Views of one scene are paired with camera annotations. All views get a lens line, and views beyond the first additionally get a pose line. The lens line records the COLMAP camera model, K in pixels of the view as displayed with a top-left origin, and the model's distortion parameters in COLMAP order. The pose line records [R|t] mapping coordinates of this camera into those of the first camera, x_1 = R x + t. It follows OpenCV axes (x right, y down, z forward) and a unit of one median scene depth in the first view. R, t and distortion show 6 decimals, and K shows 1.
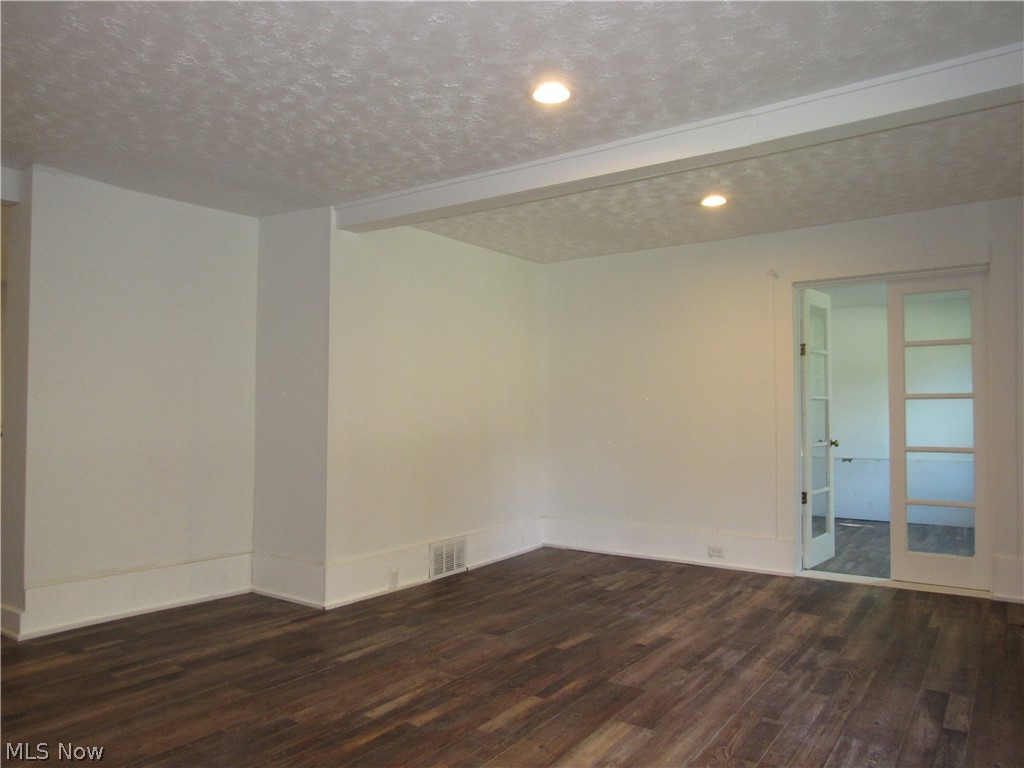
lens RADIAL K [[726.1, 0, 505.9], [0, 726.1, 382.6], [0, 0, 1]] dist [-0.046531, 0.019131]
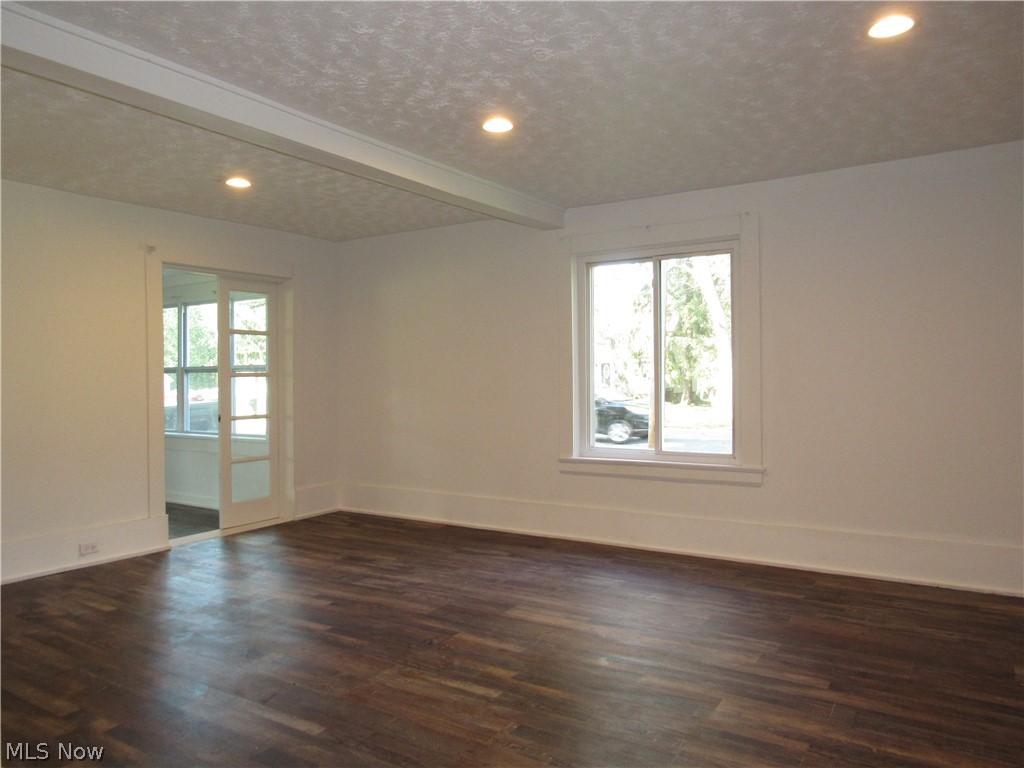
lens RADIAL K [[726.1, 0, 506.9], [0, 726.1, 382.8], [0, 0, 1]] dist [-0.046531, 0.019131]
pose [[-0.054627, -0.005466, 0.998492, -1.091017], [-0.027646, 0.999610, 0.003960, 0.024581], [-0.998124, -0.027388, -0.054756, 0.969411]]
